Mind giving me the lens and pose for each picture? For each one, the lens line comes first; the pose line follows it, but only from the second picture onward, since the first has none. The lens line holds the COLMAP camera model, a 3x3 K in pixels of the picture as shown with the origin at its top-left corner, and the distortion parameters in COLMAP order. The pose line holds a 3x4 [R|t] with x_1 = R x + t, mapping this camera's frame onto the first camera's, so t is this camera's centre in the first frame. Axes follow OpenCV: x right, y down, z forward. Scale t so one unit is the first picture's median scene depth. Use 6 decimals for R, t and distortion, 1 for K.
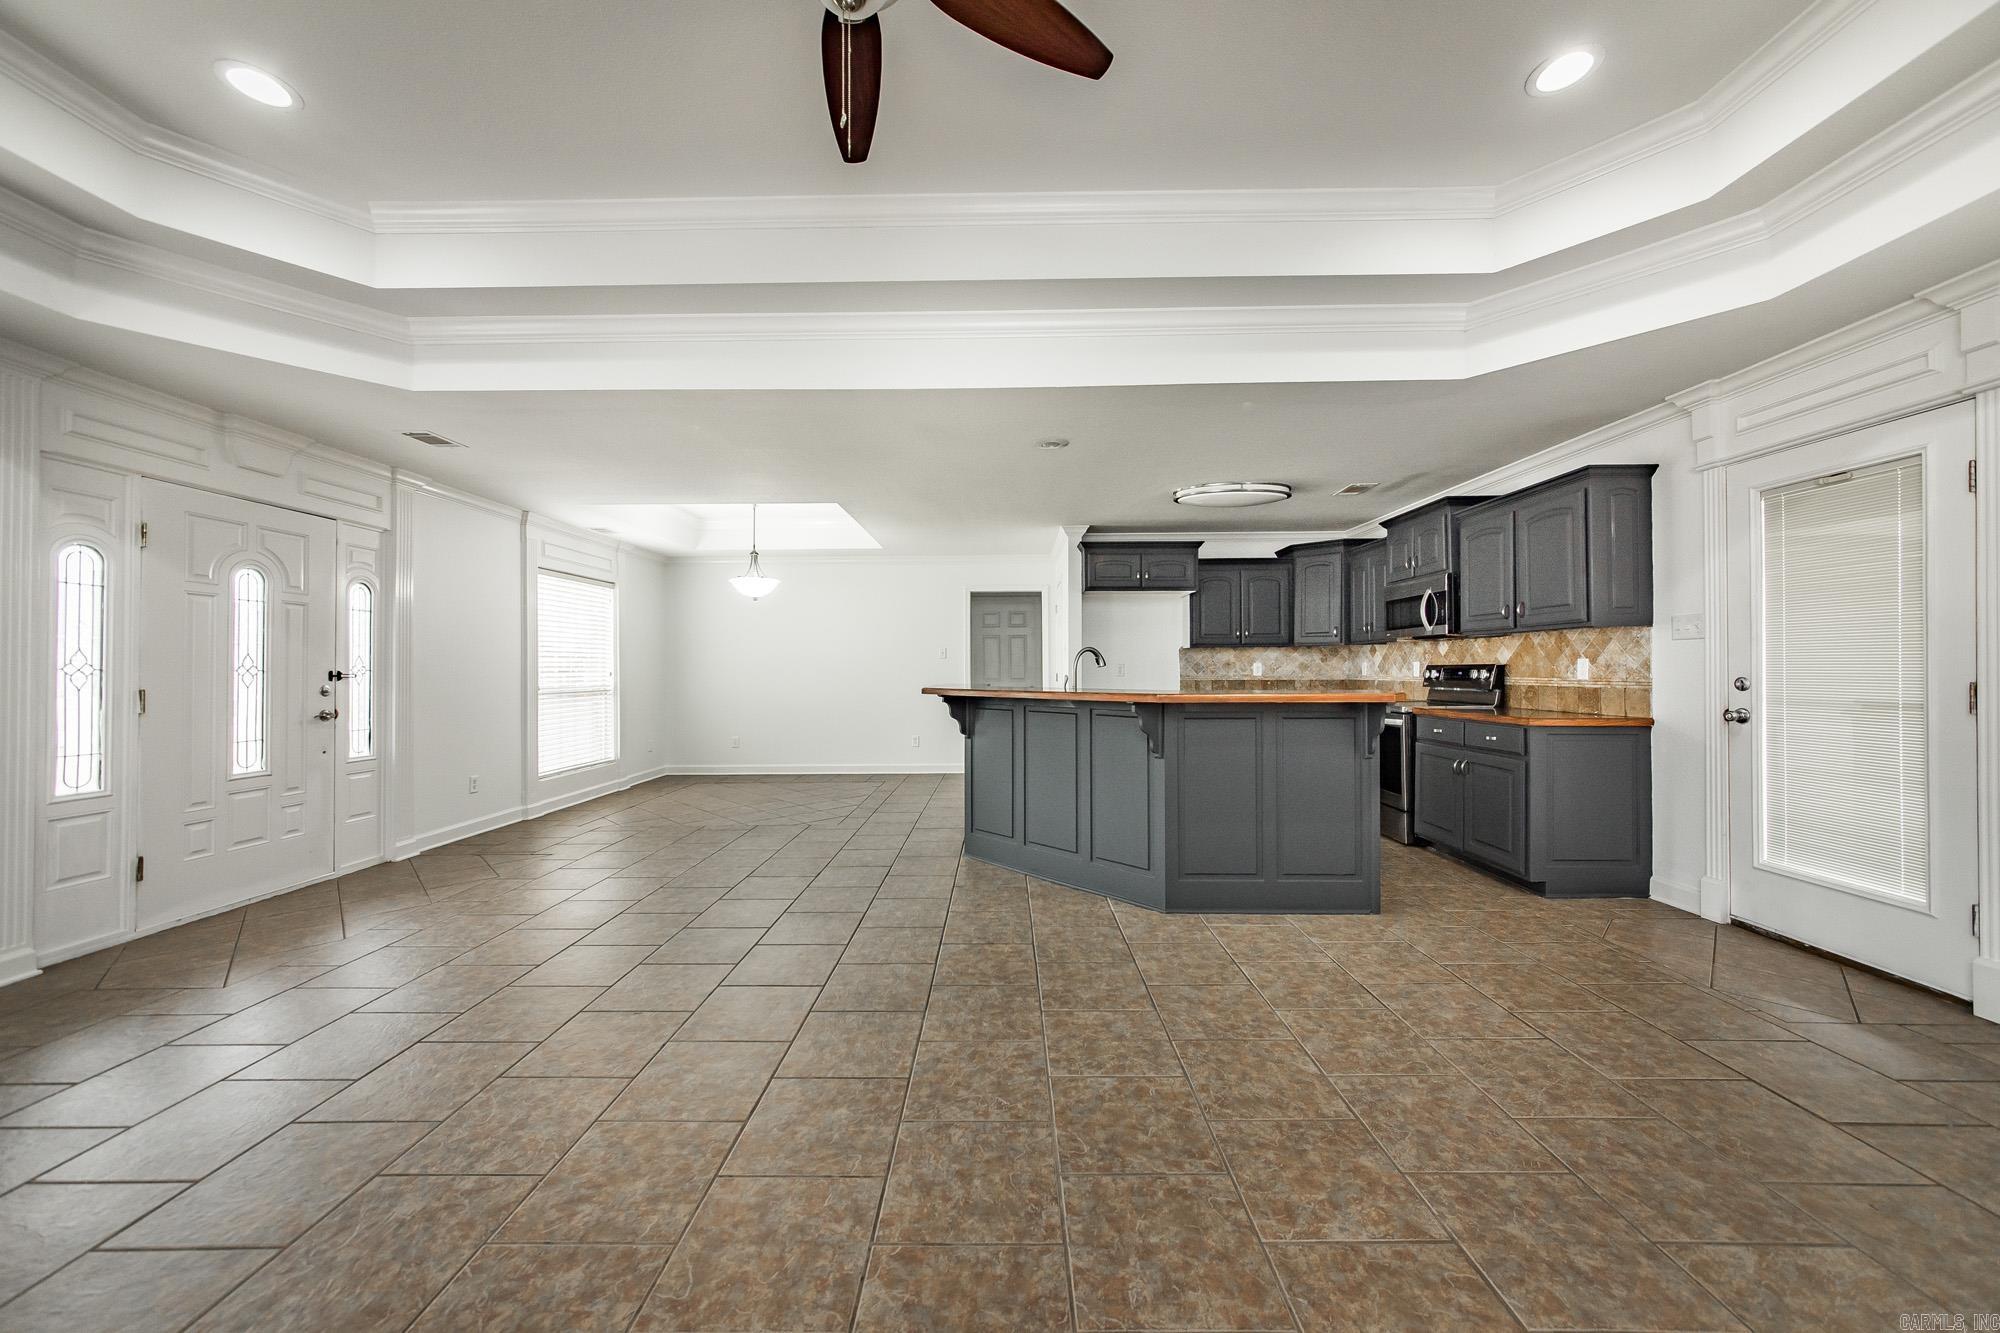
lens RADIAL K [[711.5, 0, 998.4], [0, 711.5, 662.9], [0, 0, 1]] dist [-0.001579, -0.000072]
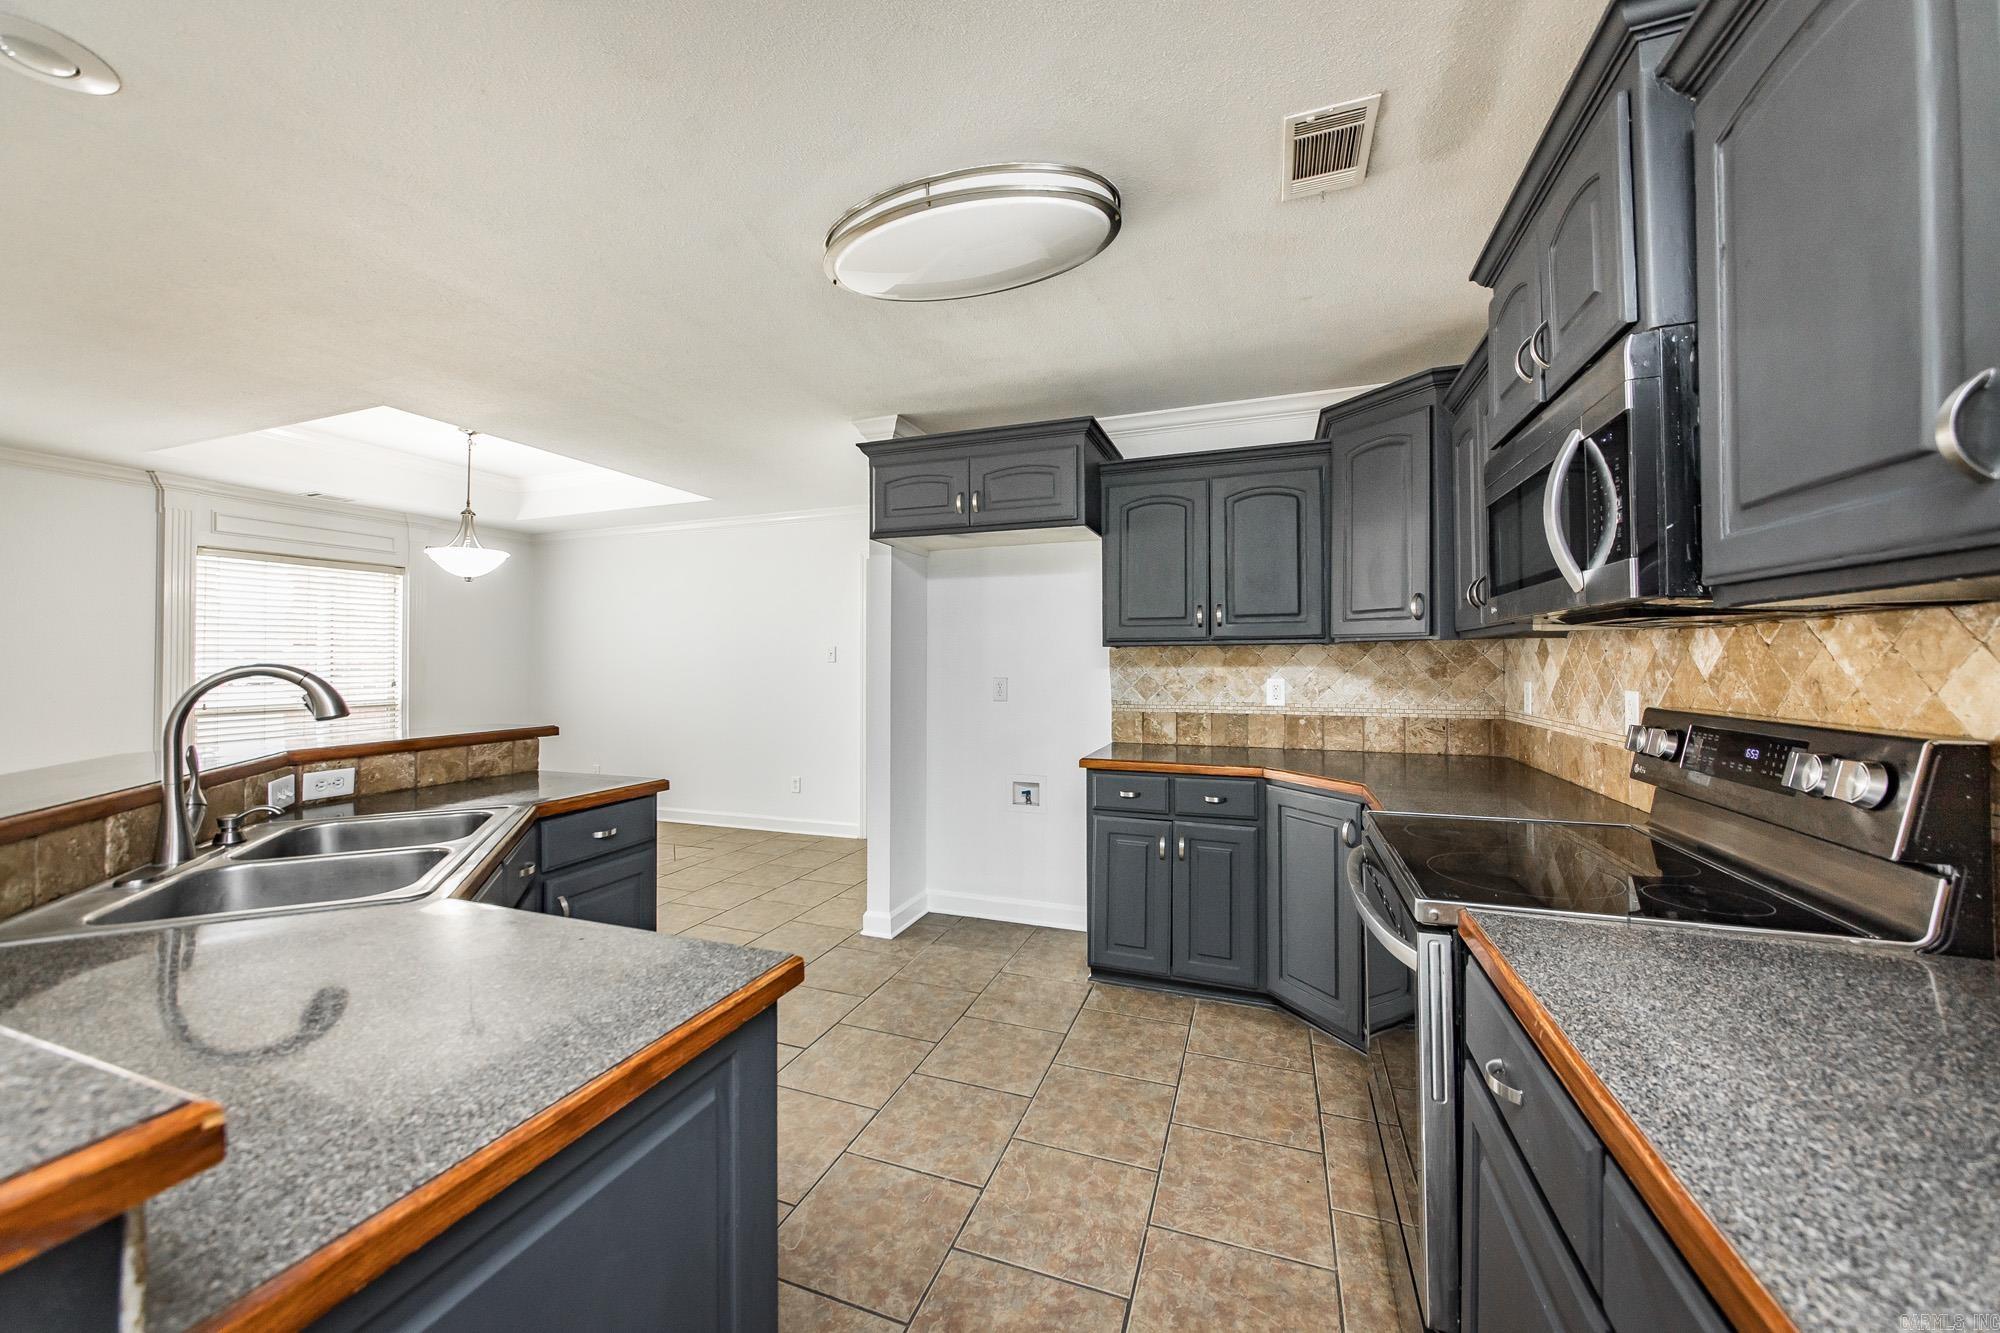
lens RADIAL K [[727.5, 0, 1000.5], [0, 727.5, 641.8], [0, 0, 1]] dist [-0.004837, -0.000032]
pose [[0.942015, -0.007275, -0.335492, 0.512669], [0.001713, 0.999856, -0.016873, -0.023251], [0.335566, 0.015320, 0.941892, 0.706412]]
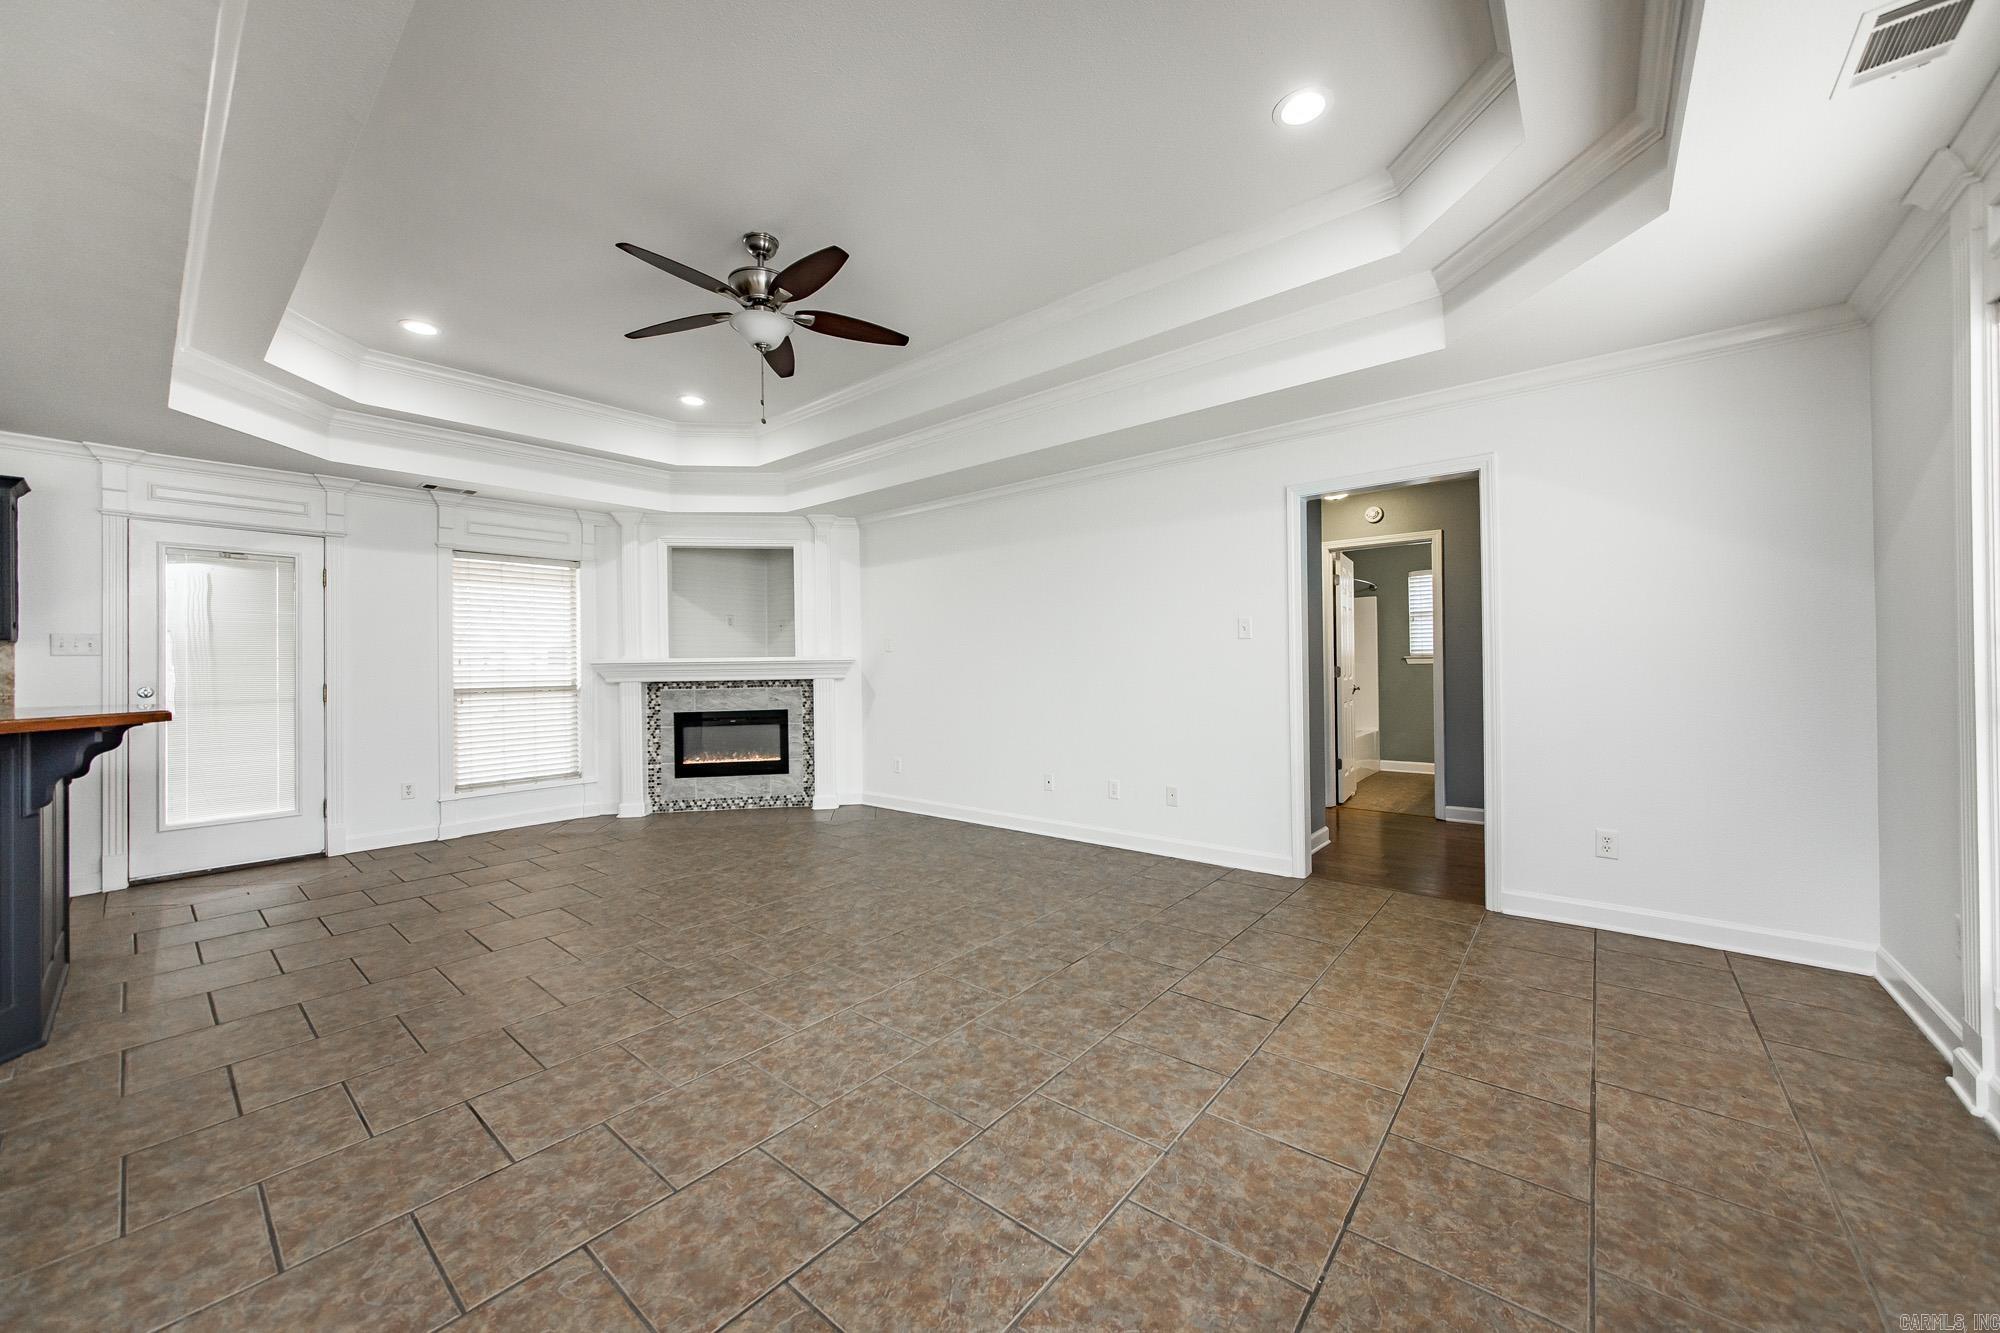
lens RADIAL K [[736.0, 0, 991.4], [0, 736.0, 644.9], [0, 0, 1]] dist [-0.004972, -0.000217]
pose [[-0.769564, 0.035325, 0.637592, -0.656603], [0.013597, 0.999149, -0.038945, 0.011132], [-0.638425, -0.021301, -0.769389, 0.703355]]
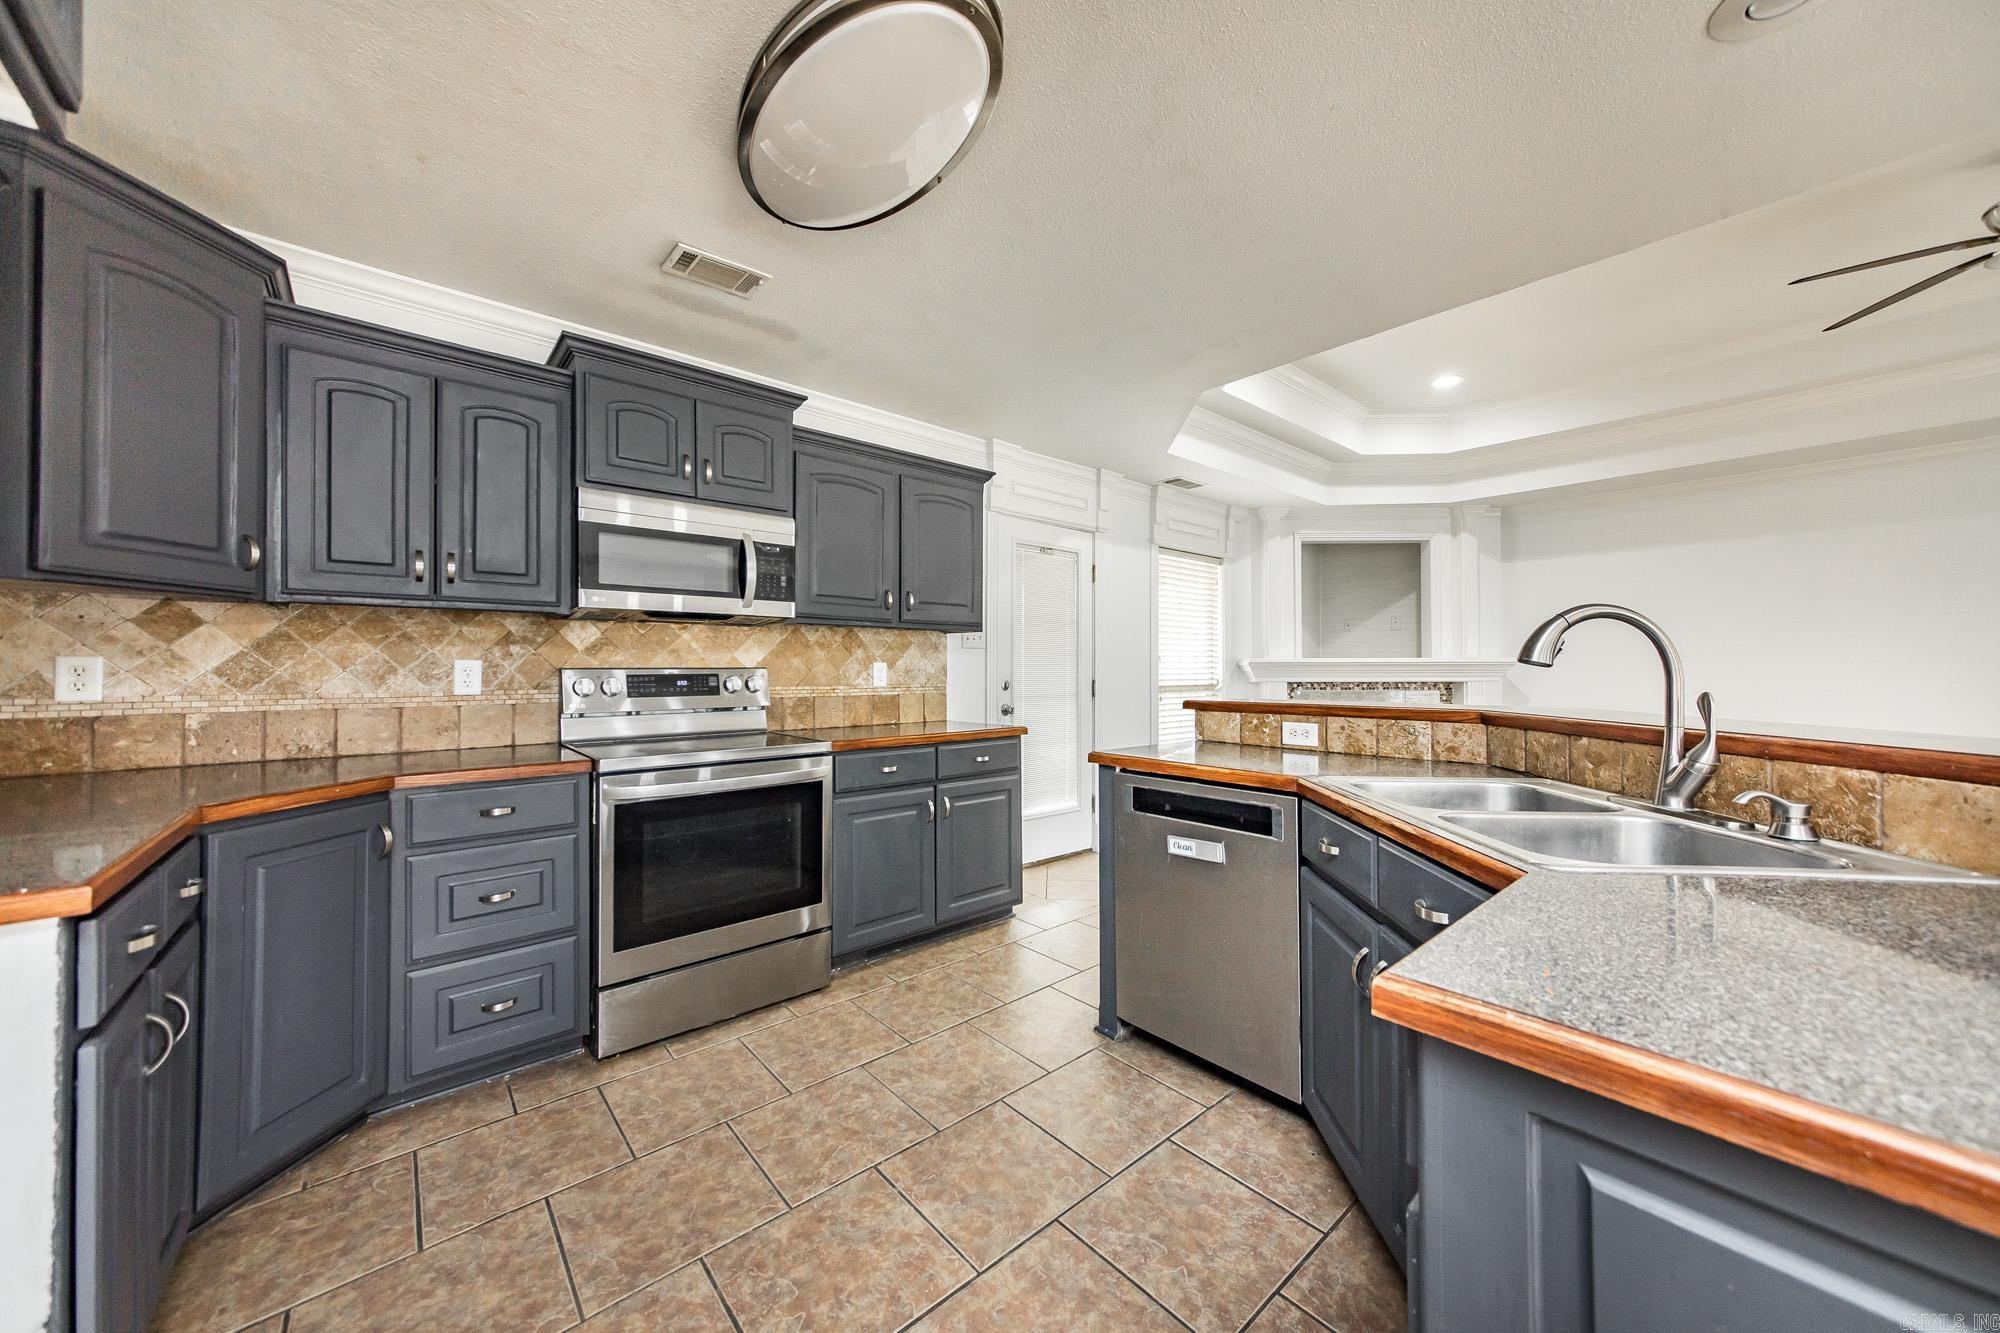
lens RADIAL K [[711.5, 0, 998.4], [0, 711.5, 662.9], [0, 0, 1]] dist [-0.001579, -0.000072]
pose [[-0.663202, 0.013993, 0.748310, 0.054632], [-0.001762, 0.999793, -0.020256, 0.010132], [-0.748439, -0.014752, -0.663040, 1.267399]]
